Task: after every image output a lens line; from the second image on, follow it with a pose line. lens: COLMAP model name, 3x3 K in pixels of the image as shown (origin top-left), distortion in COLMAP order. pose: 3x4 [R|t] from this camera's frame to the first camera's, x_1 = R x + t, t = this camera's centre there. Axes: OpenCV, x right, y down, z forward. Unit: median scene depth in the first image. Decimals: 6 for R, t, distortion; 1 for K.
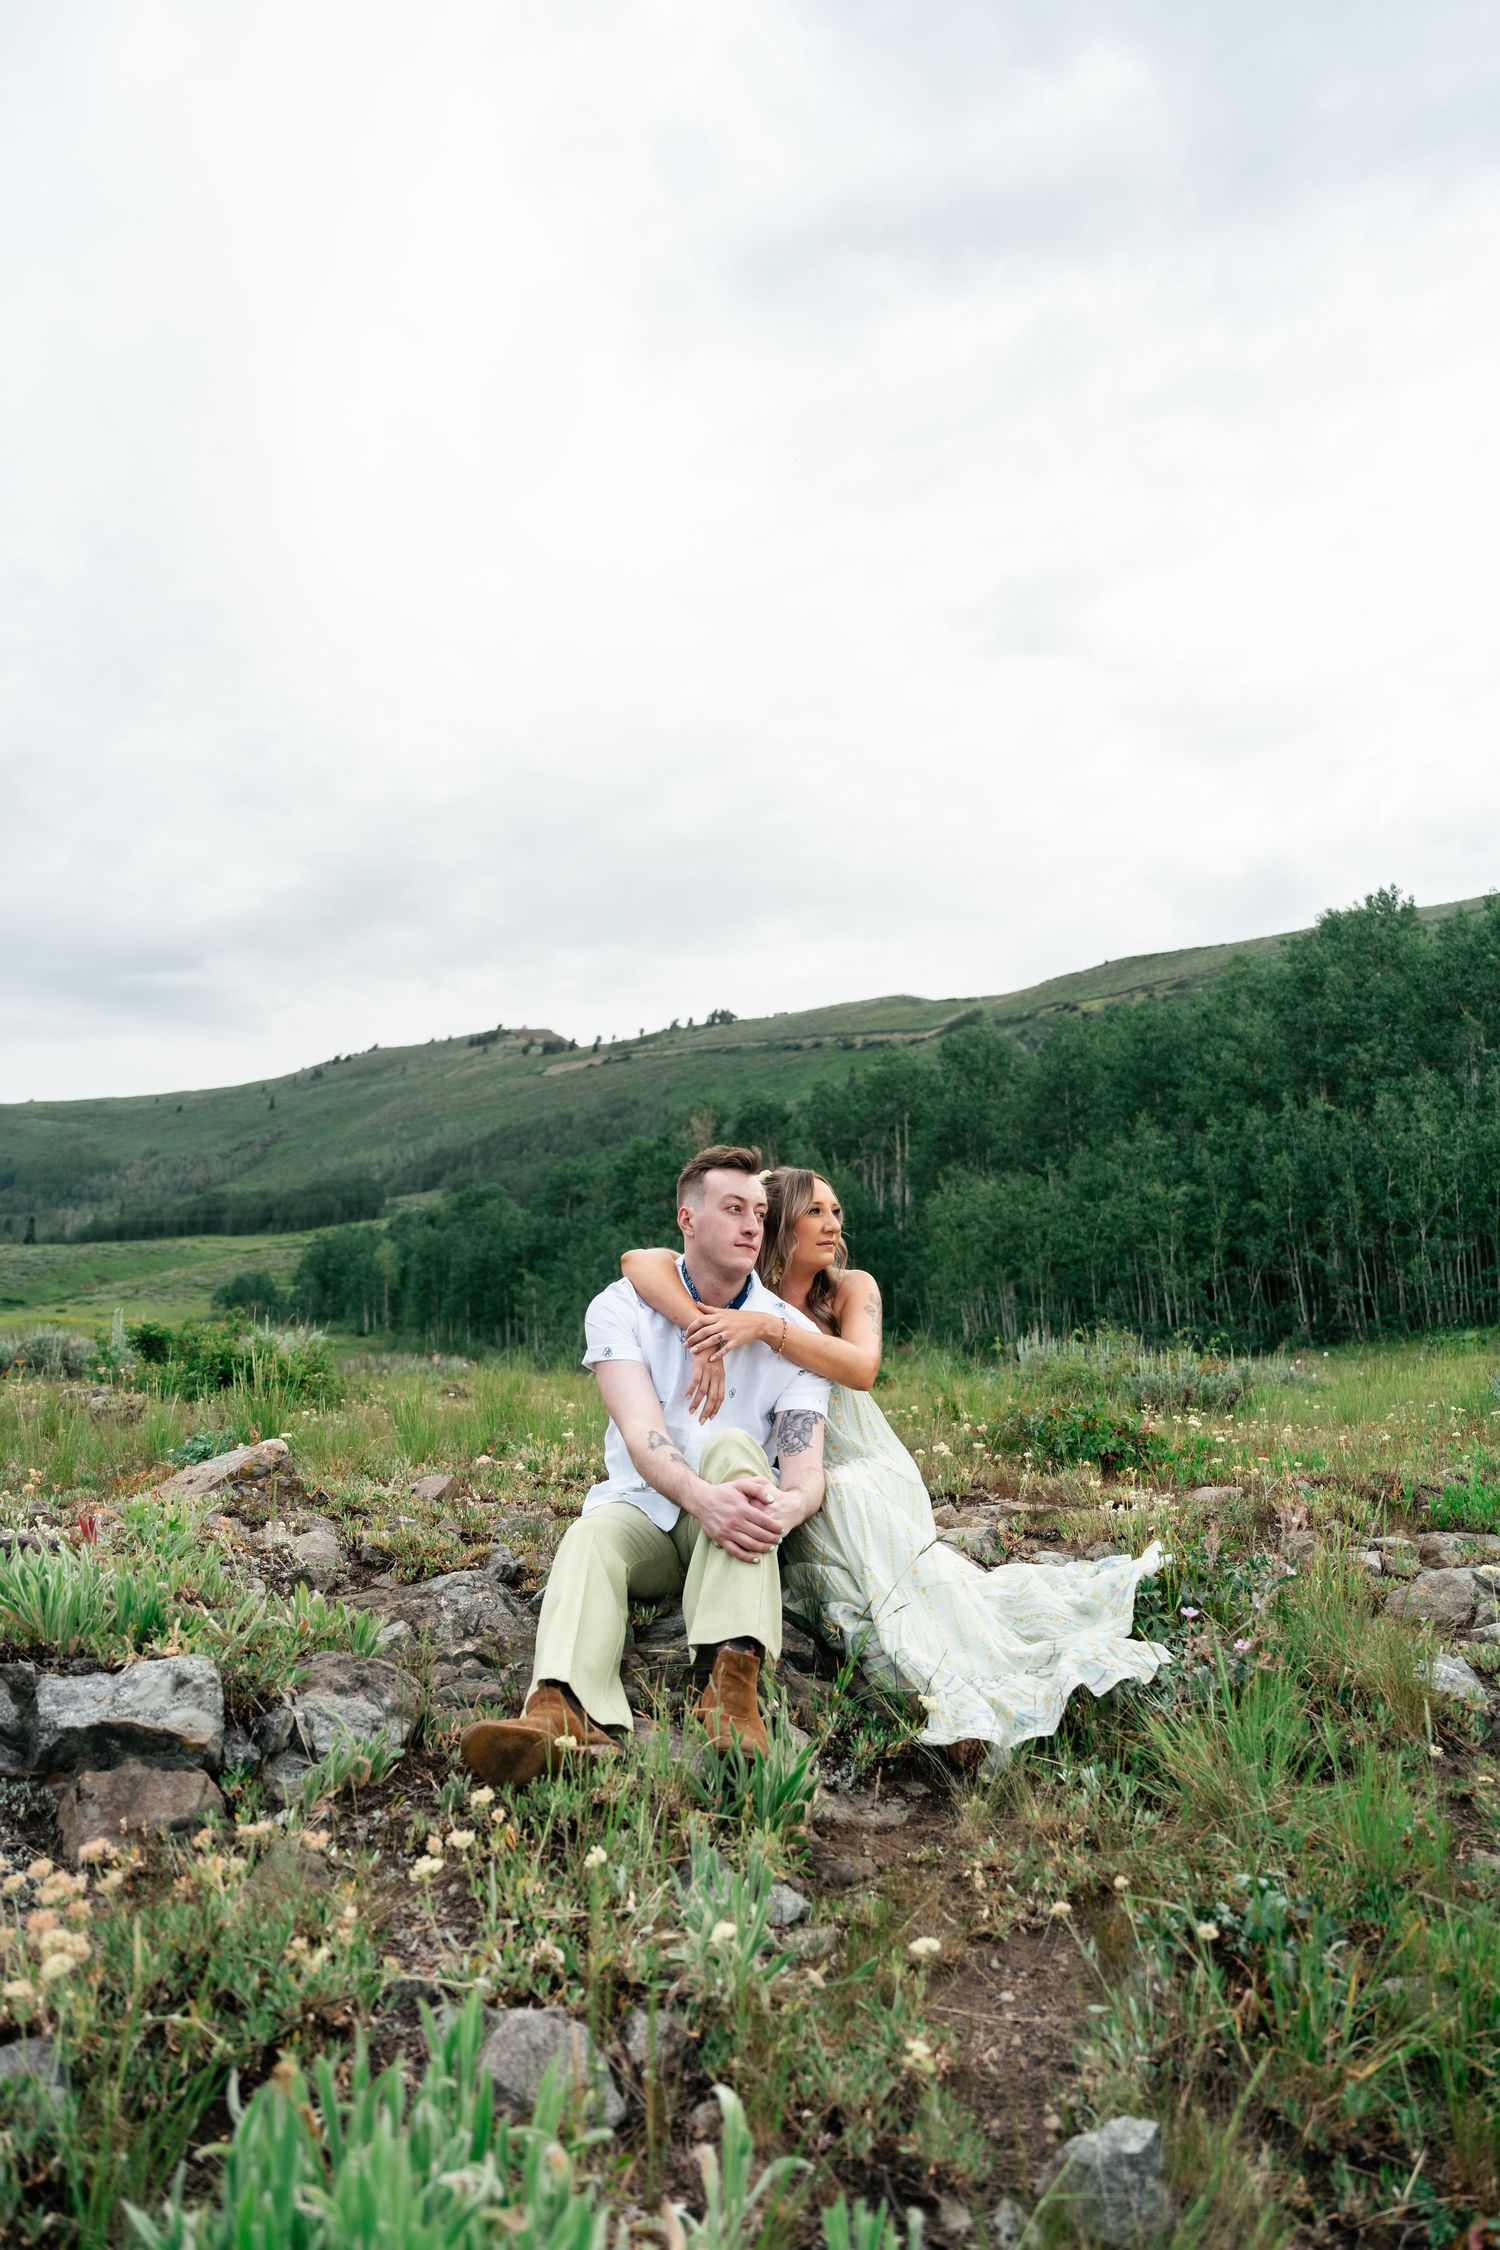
lens RADIAL K [[1593.0, 0, 746.0], [0, 1593.0, 1112.7], [0, 0, 1]] dist [-0.009240, 0.000353]
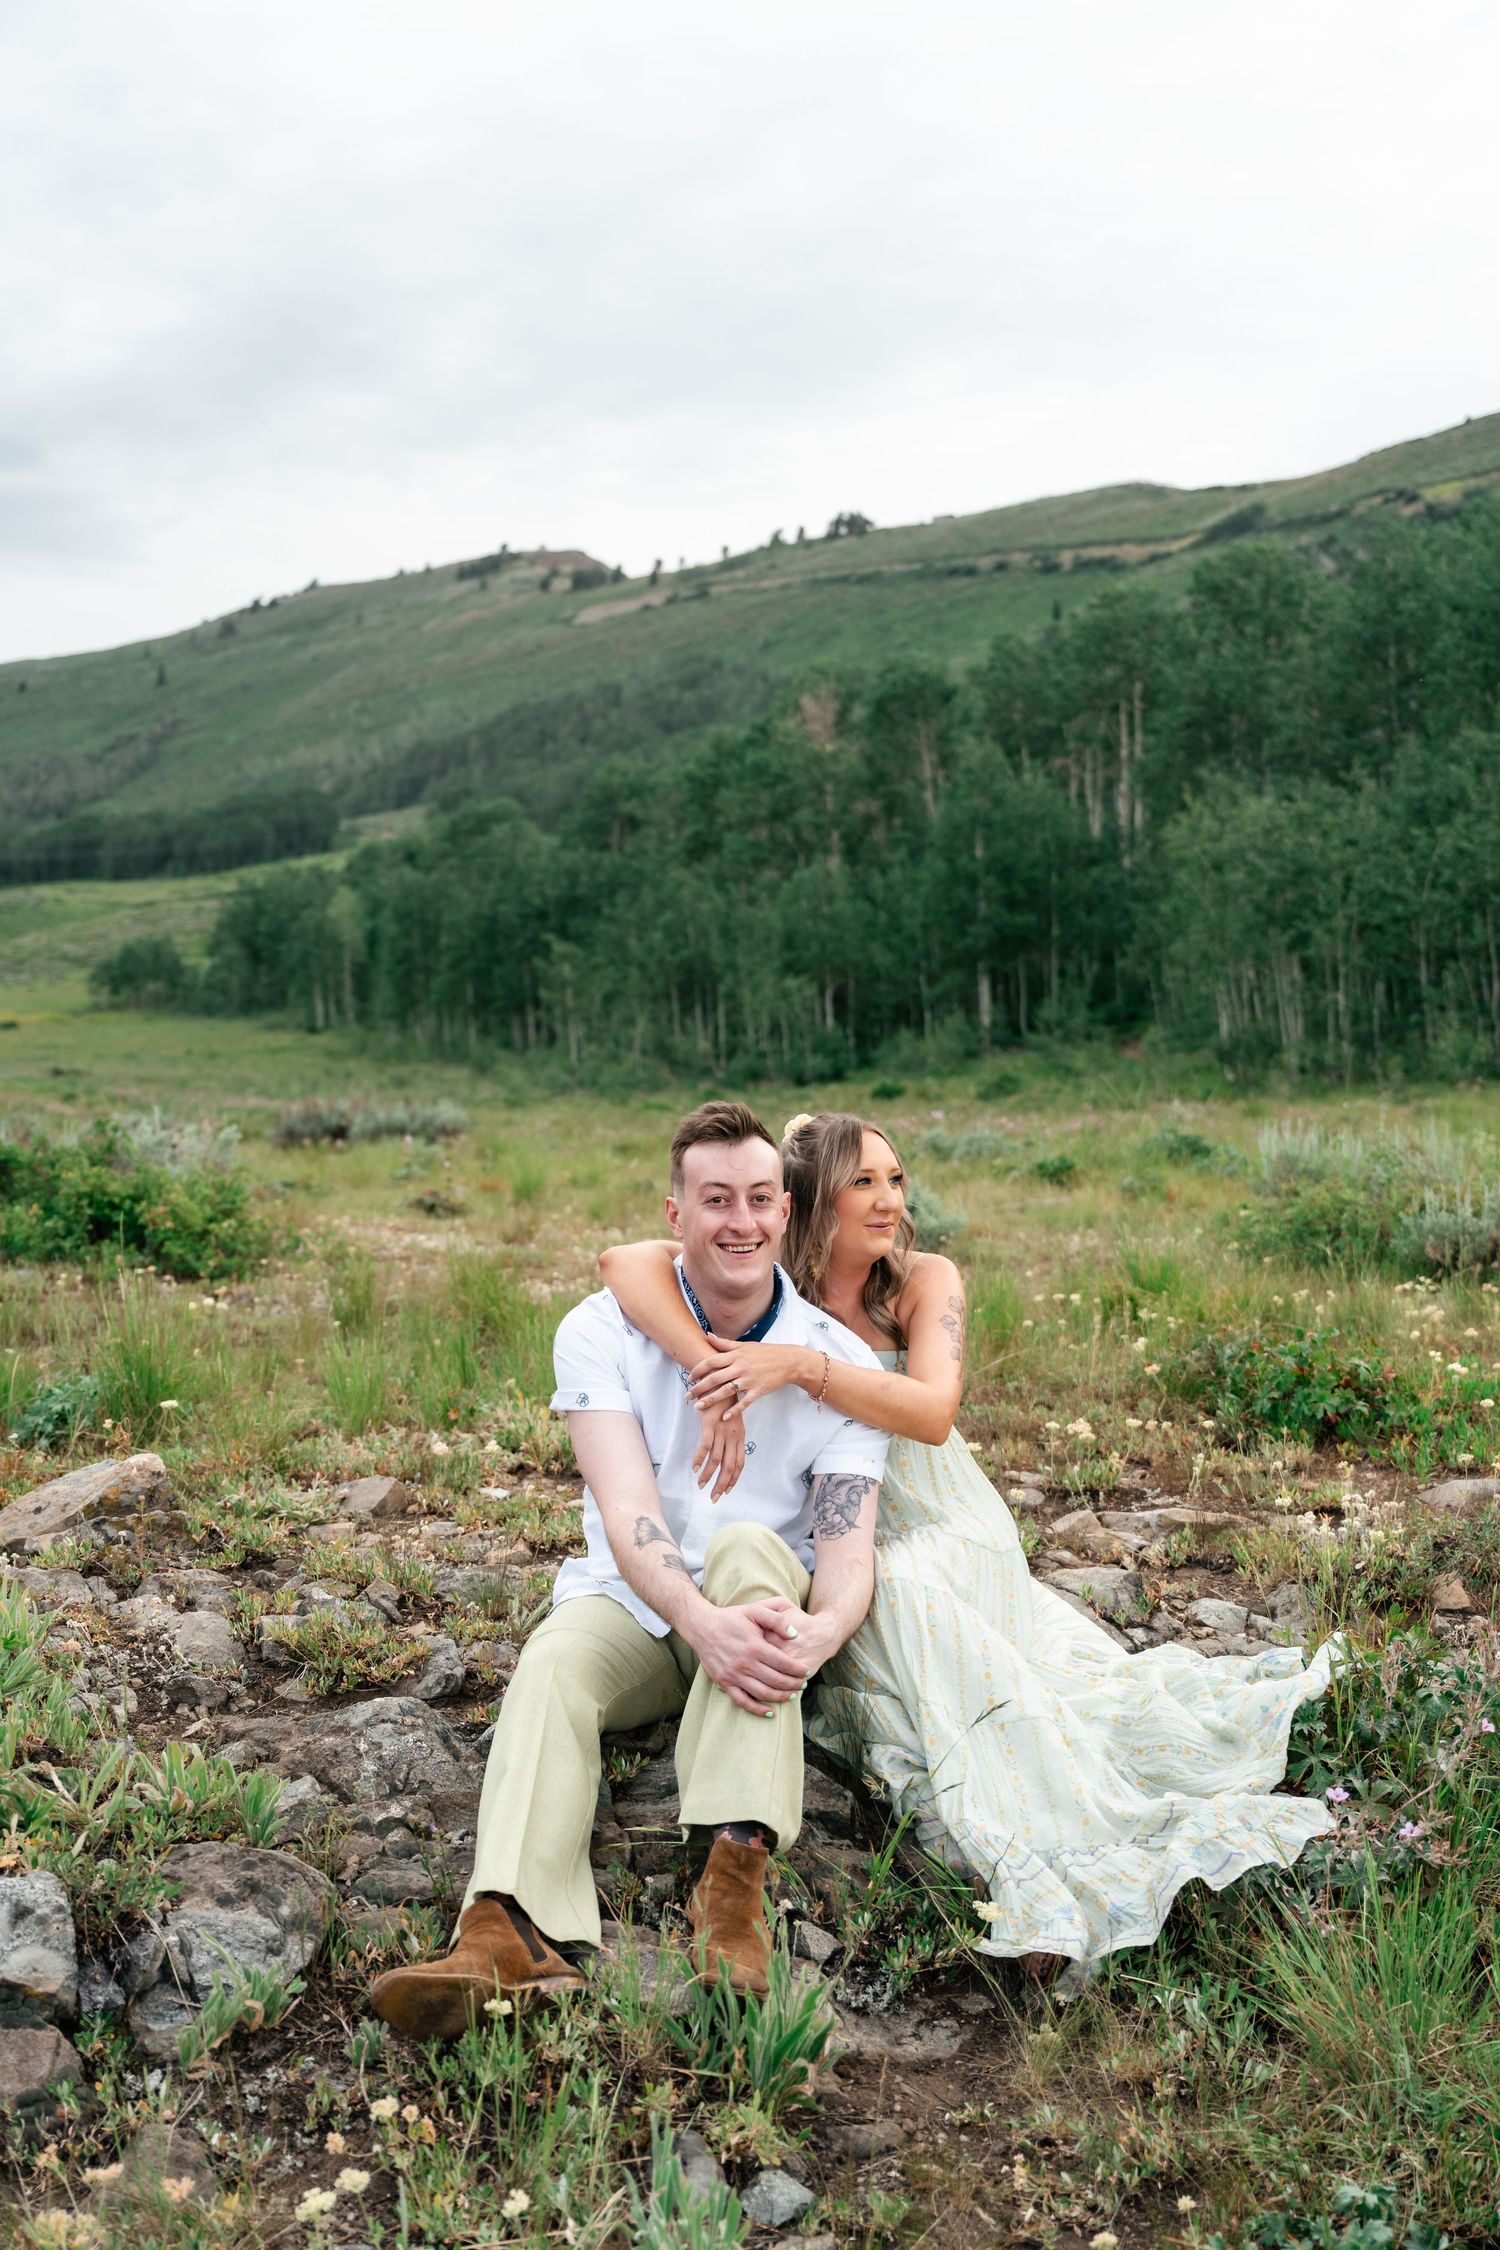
lens RADIAL K [[2448.9, 0, 747.4], [0, 2448.9, 1099.9], [0, 0, 1]] dist [-0.006788, 0.000000]
pose [[0.998120, -0.008659, -0.060681, 0.055794], [0.019015, 0.984871, 0.172243, -0.162021], [0.058271, -0.173073, 0.983184, -0.072394]]
